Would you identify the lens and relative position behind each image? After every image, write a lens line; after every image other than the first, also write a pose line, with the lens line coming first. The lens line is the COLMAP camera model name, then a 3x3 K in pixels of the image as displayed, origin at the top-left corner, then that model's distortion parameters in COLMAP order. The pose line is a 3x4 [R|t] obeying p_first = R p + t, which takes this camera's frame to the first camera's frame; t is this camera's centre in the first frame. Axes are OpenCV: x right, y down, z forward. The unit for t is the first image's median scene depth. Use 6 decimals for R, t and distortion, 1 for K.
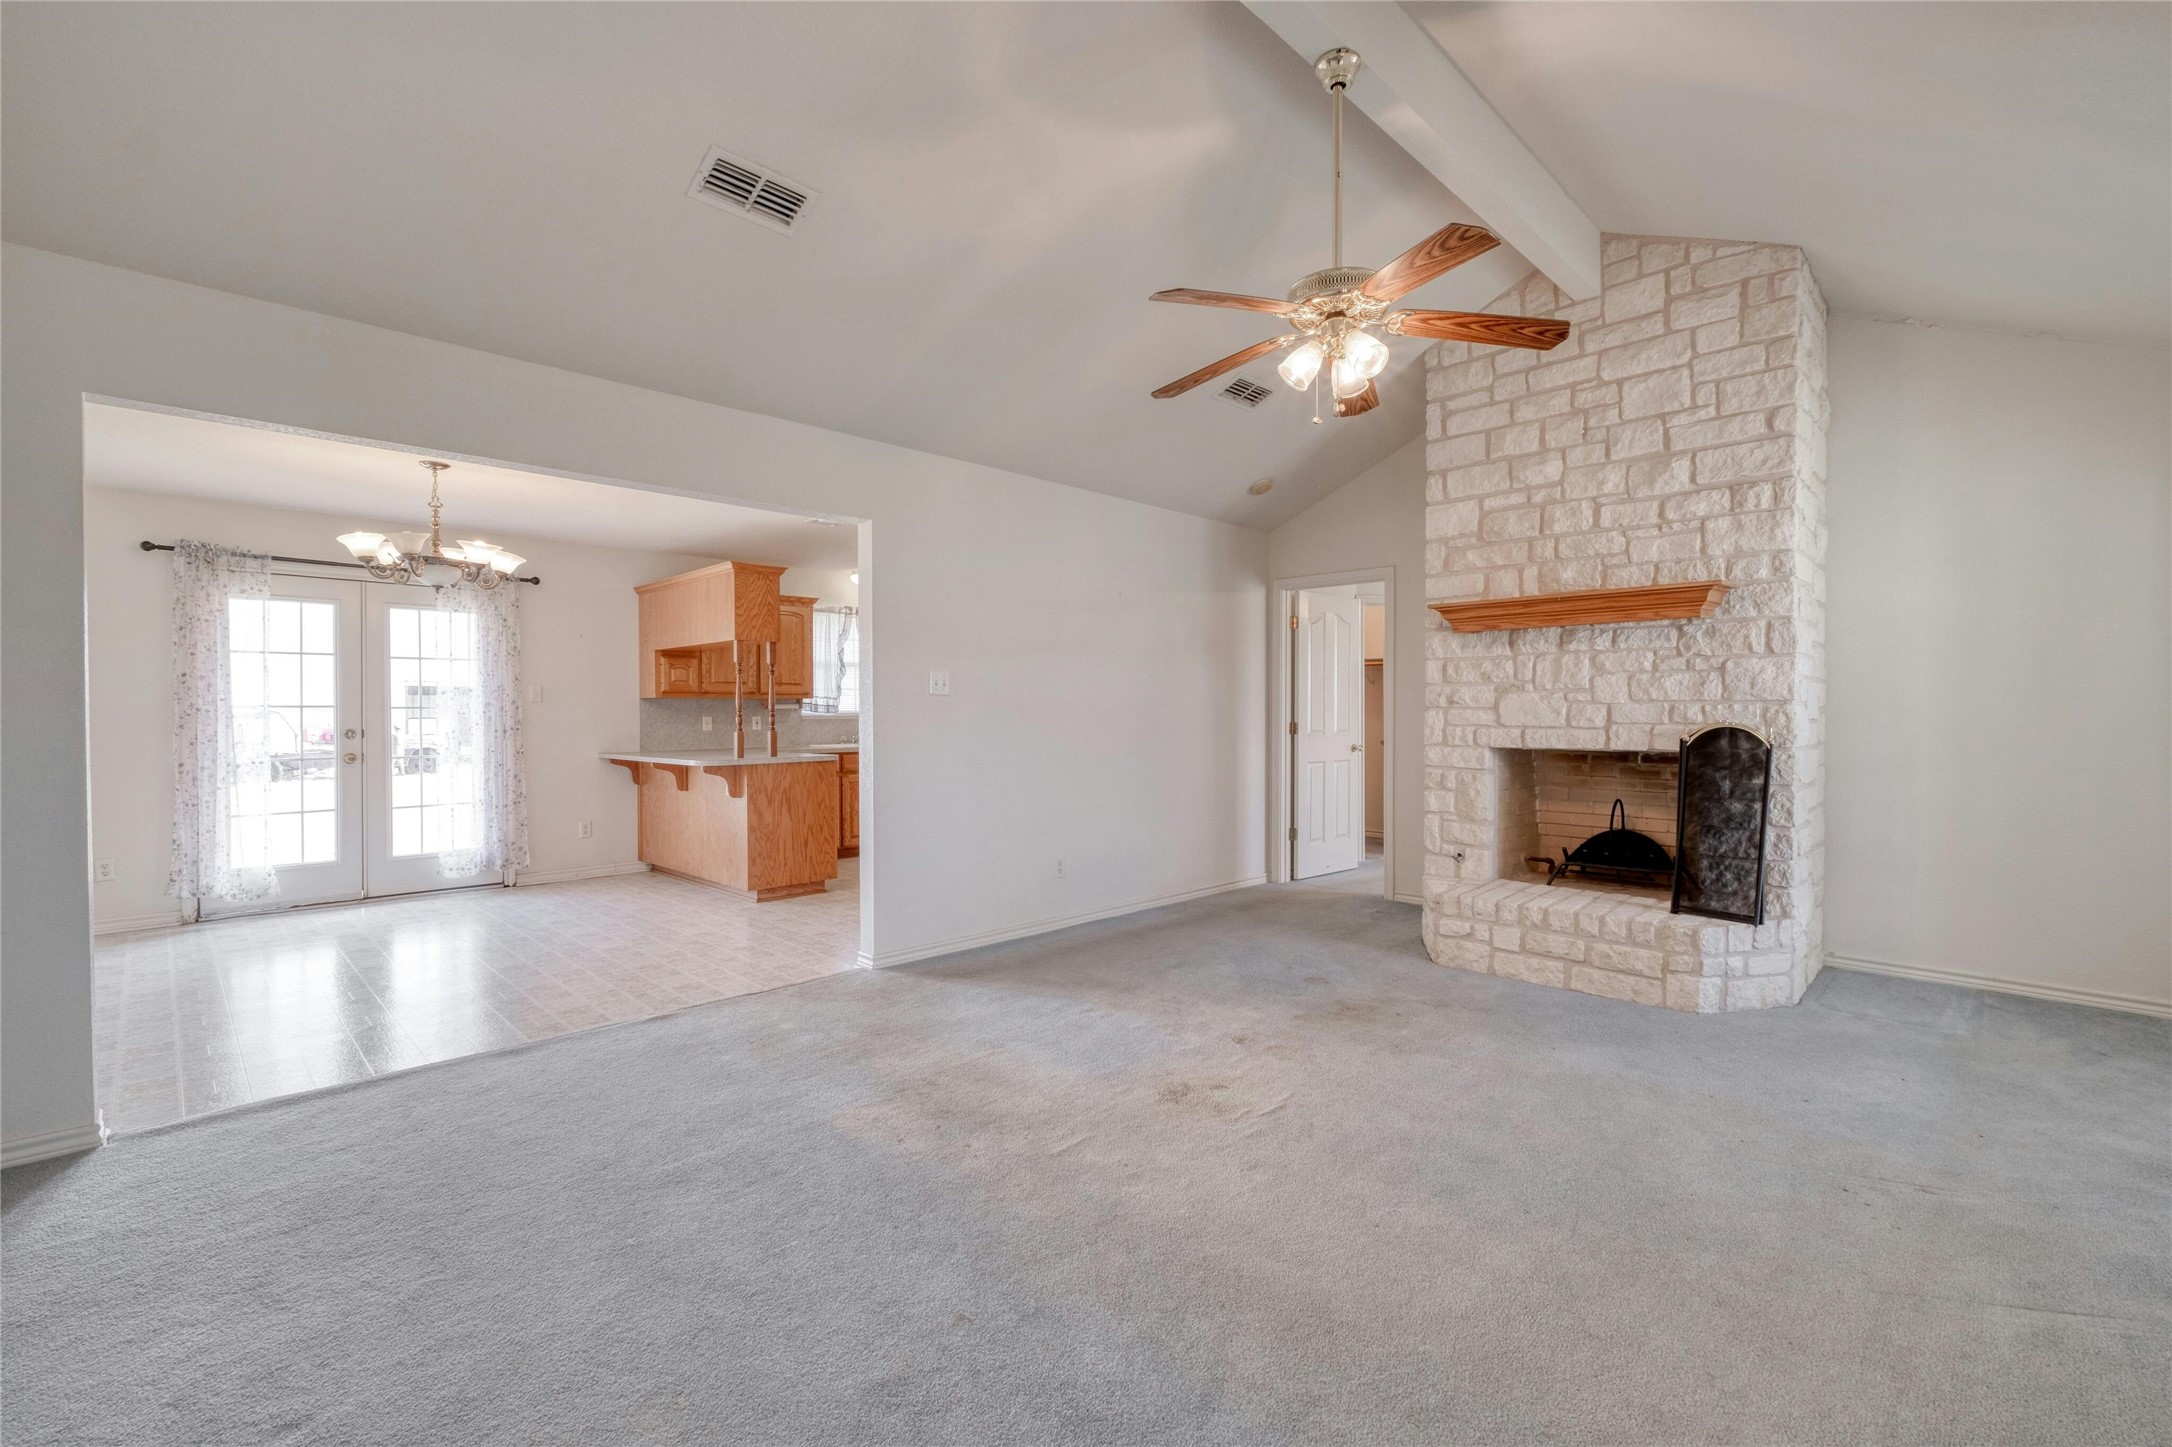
lens RADIAL K [[954.6, 0, 1086.0], [0, 954.6, 723.5], [0, 0, 1]] dist [-0.002484, -0.000225]
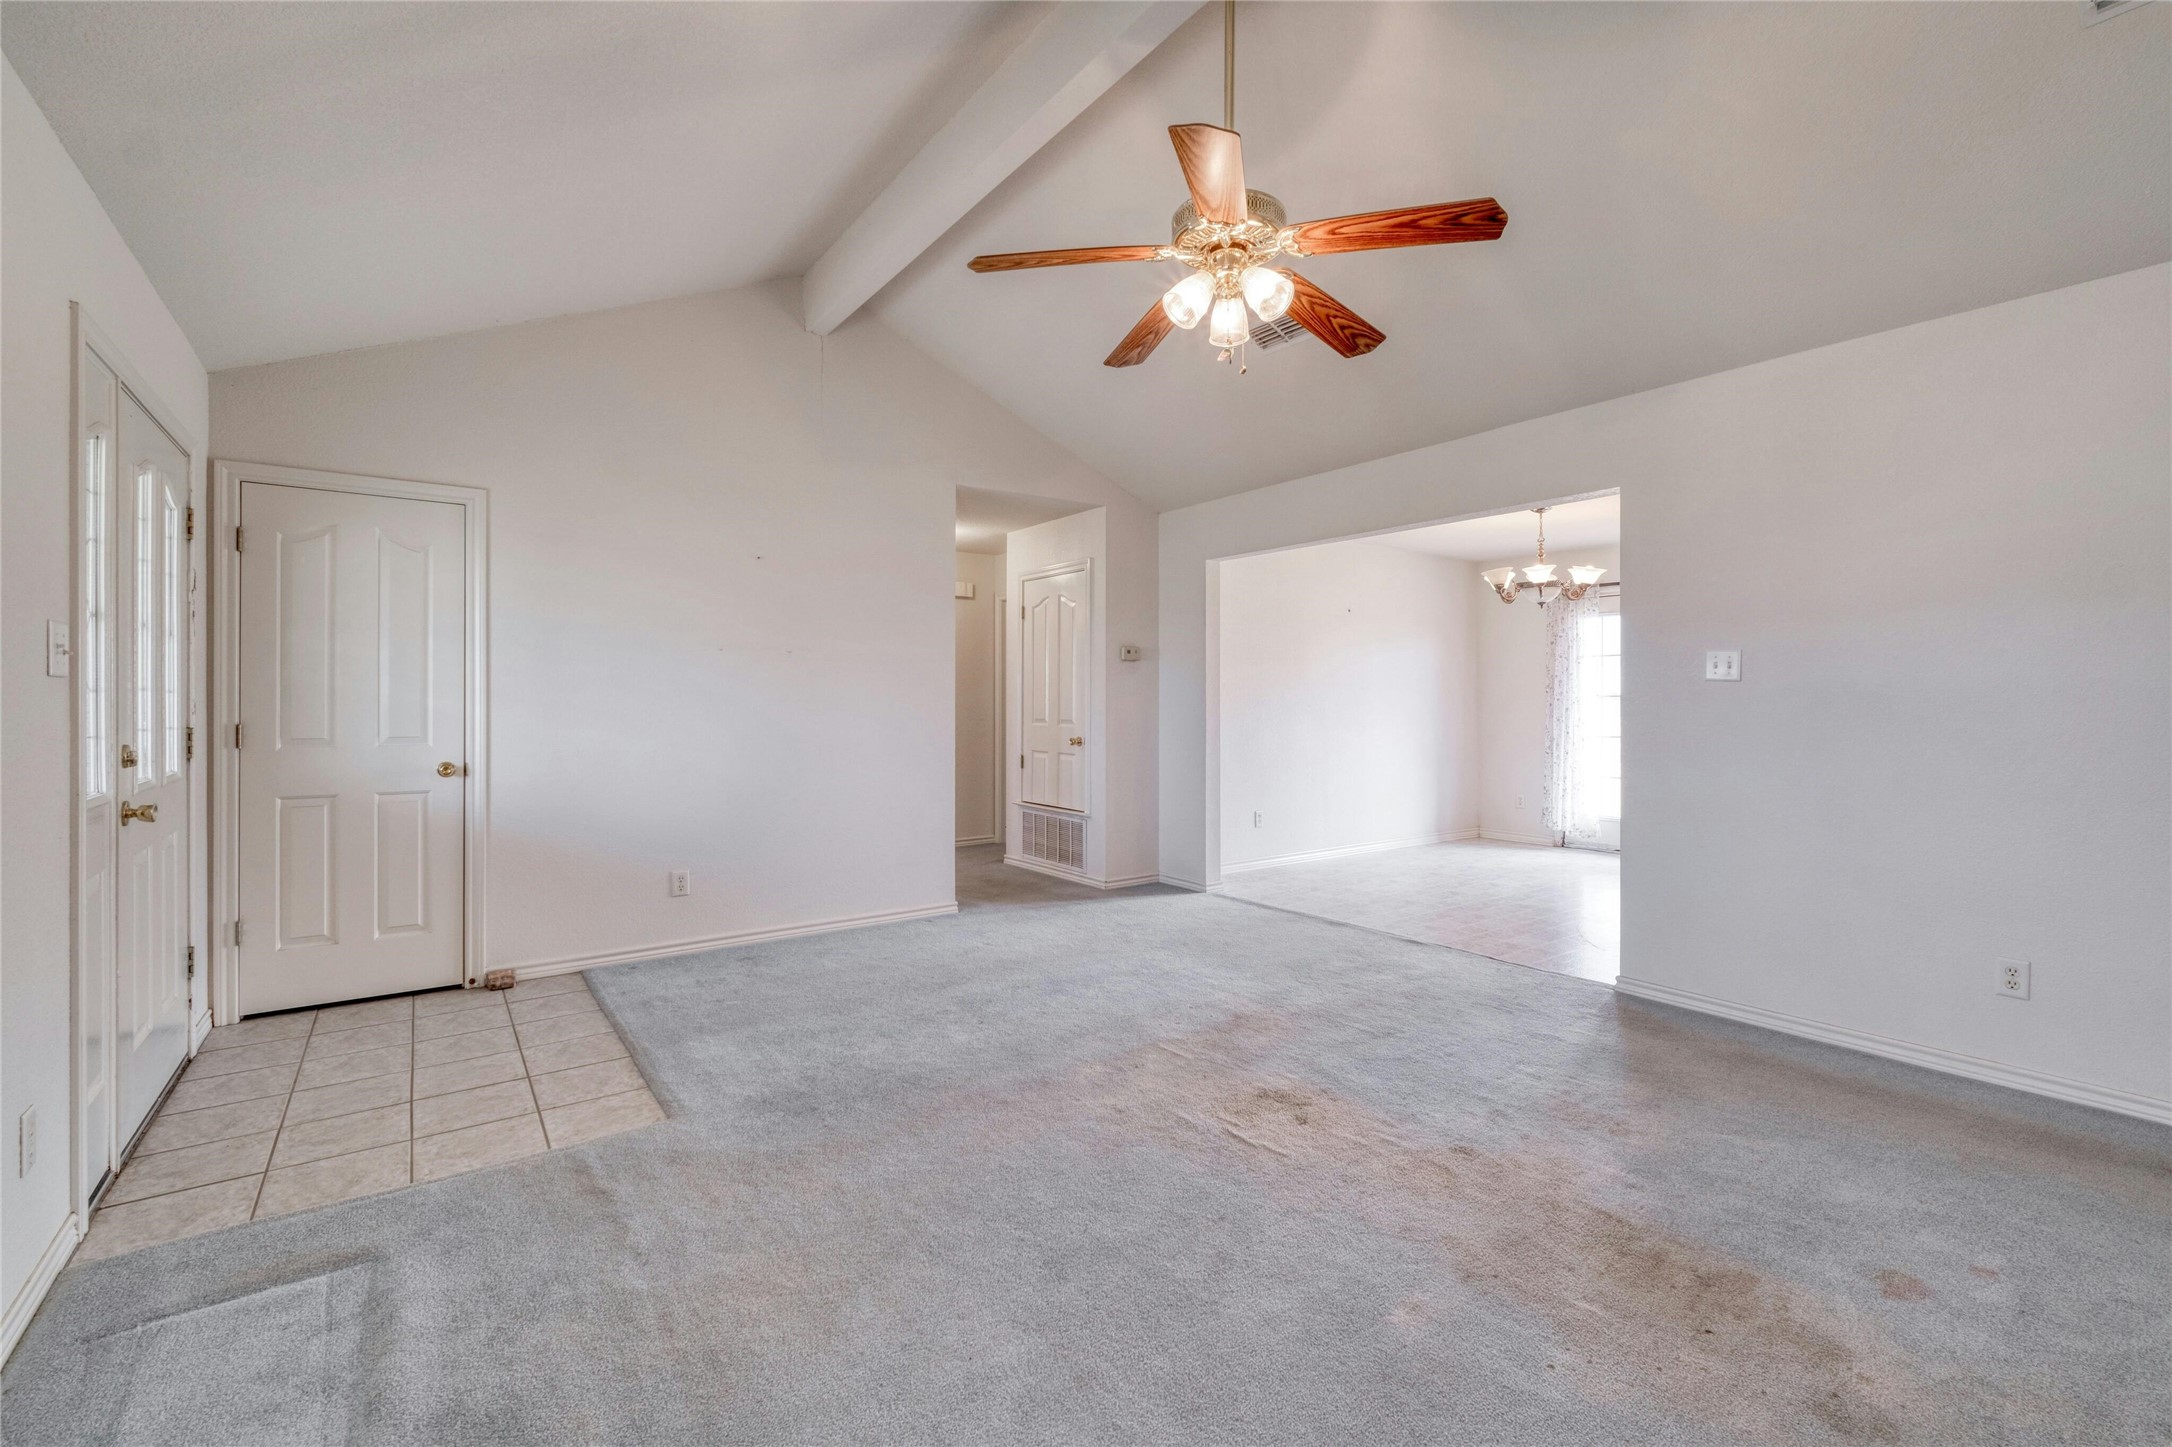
lens RADIAL K [[954.6, 0, 1086.0], [0, 954.6, 723.5], [0, 0, 1]] dist [-0.002484, -0.000225]
pose [[-0.187026, 0.022120, -0.982106, 0.860377], [-0.005748, 0.999705, 0.023611, -0.011951], [0.982338, 0.010061, -0.186843, 0.785188]]
